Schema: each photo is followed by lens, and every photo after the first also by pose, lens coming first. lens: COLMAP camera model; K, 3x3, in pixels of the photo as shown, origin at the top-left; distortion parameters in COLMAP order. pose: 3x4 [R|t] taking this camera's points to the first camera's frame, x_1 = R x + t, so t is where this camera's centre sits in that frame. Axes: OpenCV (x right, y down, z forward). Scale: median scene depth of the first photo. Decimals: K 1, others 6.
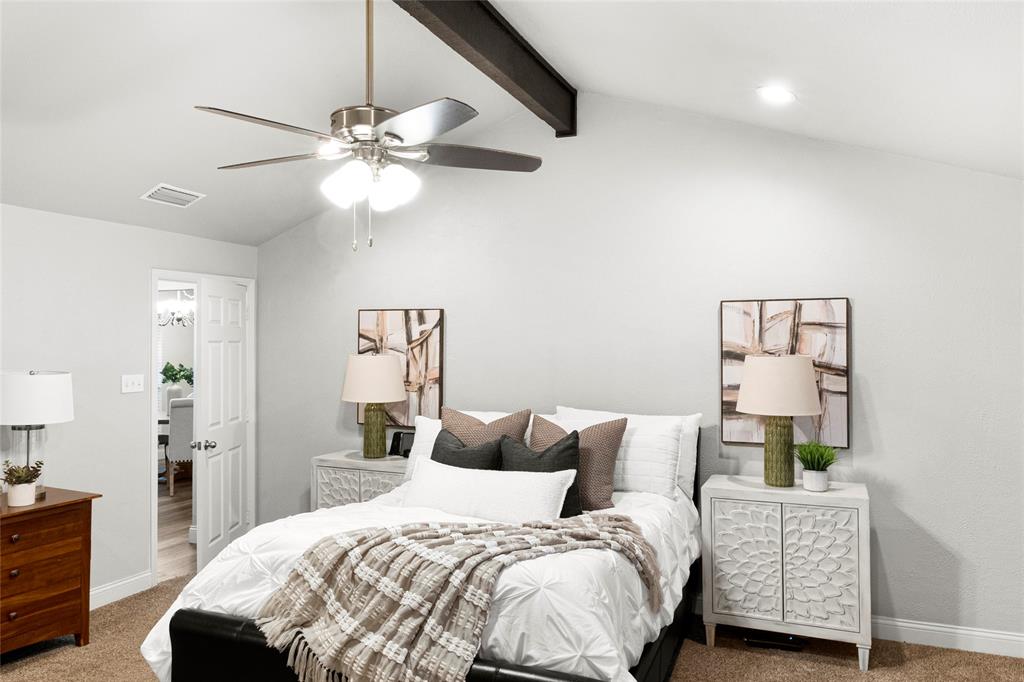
lens RADIAL K [[720.3, 0, 512.0], [0, 720.3, 341.0], [0, 0, 1]] dist [-0.003928, -0.000644]
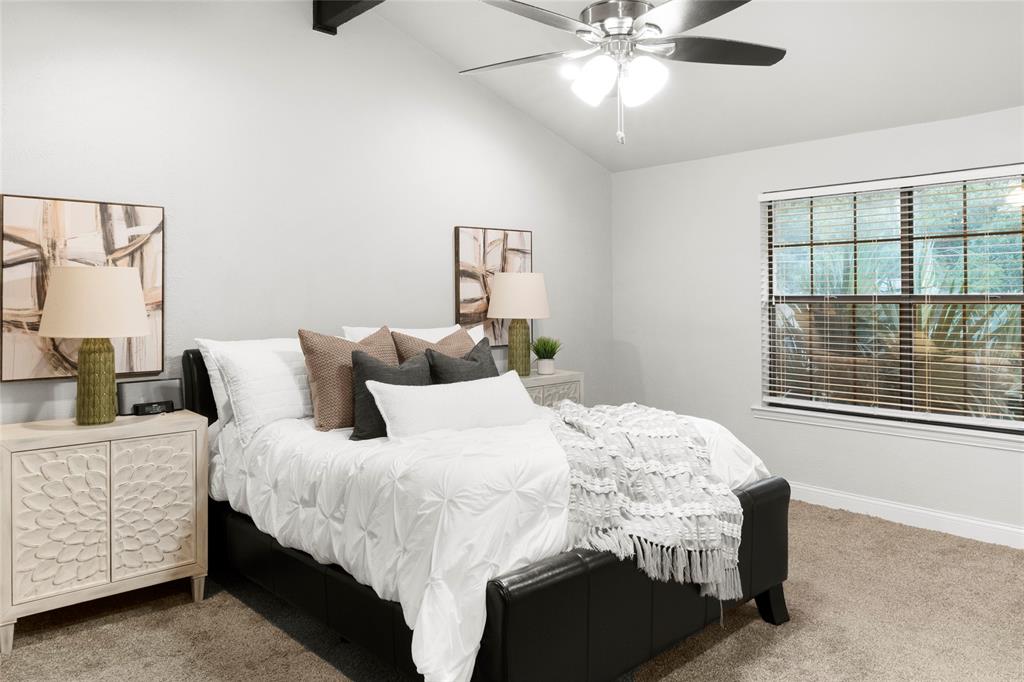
lens RADIAL K [[739.9, 0, 512.1], [0, 739.9, 285.9], [0, 0, 1]] dist [0.005241, 0.001679]
pose [[0.413213, 0.004577, 0.910623, -0.637587], [-0.002503, 0.999989, -0.003891, 0.037299], [-0.910631, -0.000671, 0.413220, 0.367253]]
